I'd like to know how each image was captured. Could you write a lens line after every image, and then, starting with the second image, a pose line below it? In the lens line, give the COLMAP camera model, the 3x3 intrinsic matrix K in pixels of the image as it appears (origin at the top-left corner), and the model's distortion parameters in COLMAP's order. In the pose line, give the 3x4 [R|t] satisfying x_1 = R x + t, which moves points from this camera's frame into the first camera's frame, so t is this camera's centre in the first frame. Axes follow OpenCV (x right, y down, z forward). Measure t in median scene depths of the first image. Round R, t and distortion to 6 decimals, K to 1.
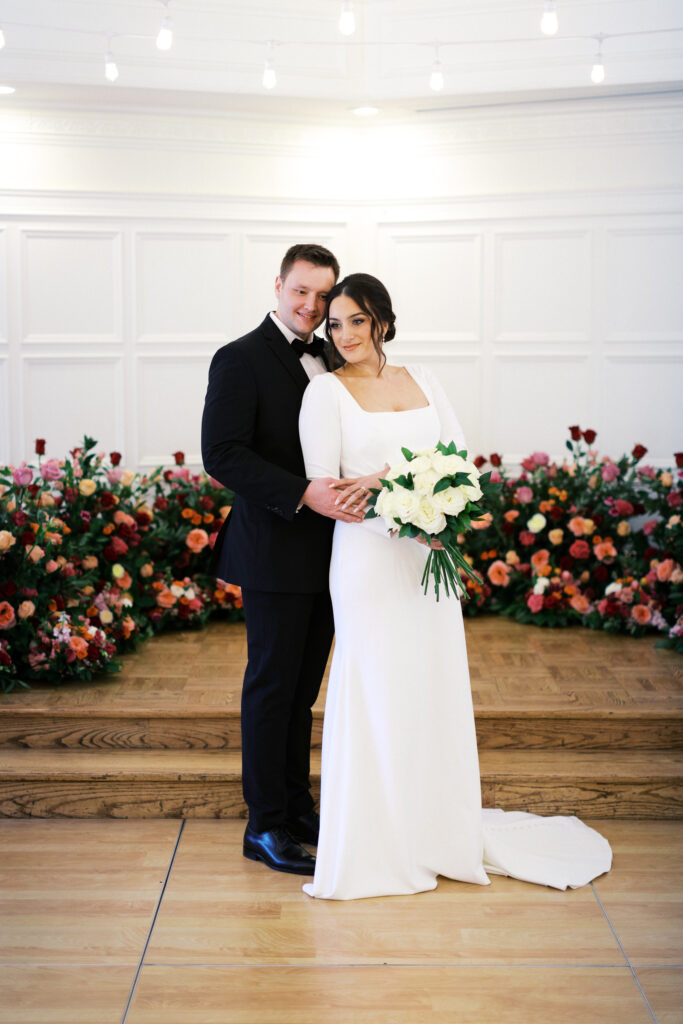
lens RADIAL K [[1610.9, 0, 285.0], [0, 1610.9, 471.1], [0, 0, 1]] dist [-0.002016, -0.052549]
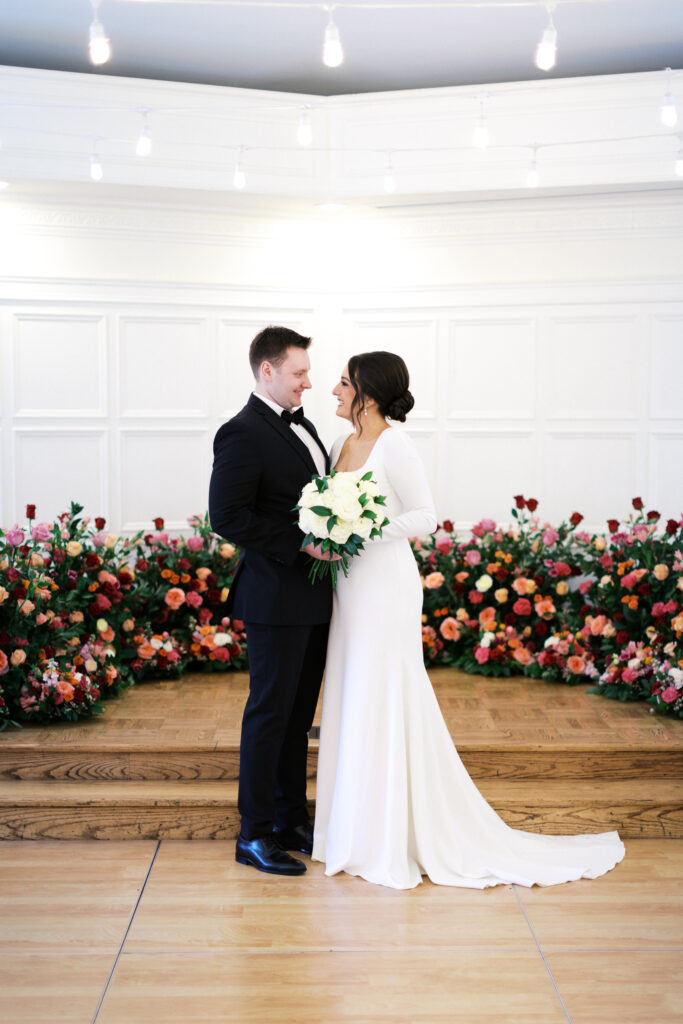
lens RADIAL K [[1581.6, 0, 340.4], [0, 1581.6, 551.7], [0, 0, 1]] dist [-0.000365, -0.016844]
pose [[0.999014, 0.002242, 0.044350, 0.010519], [-0.002322, 0.999996, 0.001762, 0.009600], [-0.044346, -0.001864, 0.999014, -0.082310]]
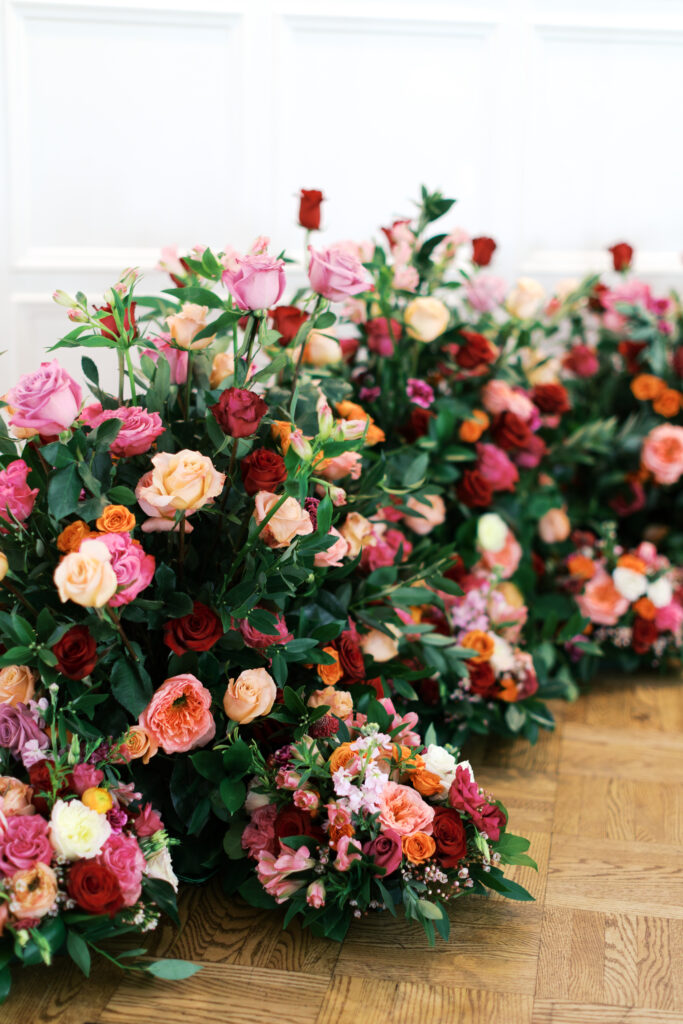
lens RADIAL K [[1581.6, 0, 340.4], [0, 1581.6, 551.7], [0, 0, 1]] dist [-0.000365, -0.016844]
pose [[0.990607, 0.058512, -0.123586, -0.091452], [-0.037690, 0.985648, 0.164552, 0.003418], [0.131441, -0.158348, 0.978596, 0.606019]]
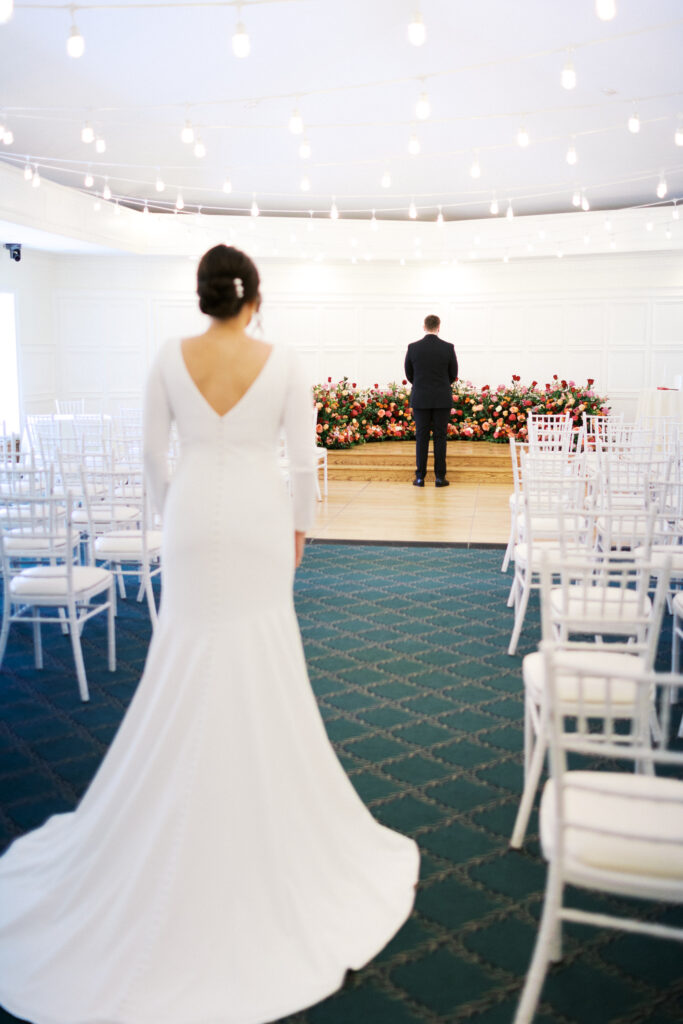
lens RADIAL K [[1065.5, 0, 341.5], [0, 1065.5, 512.0], [0, 0, 1]] dist [0.011154, 0.028493]
pose [[0.992166, 0.019726, -0.123358, 0.123345], [-0.011548, 0.997709, 0.066663, 0.099178], [0.124390, -0.064716, 0.990121, -1.002858]]
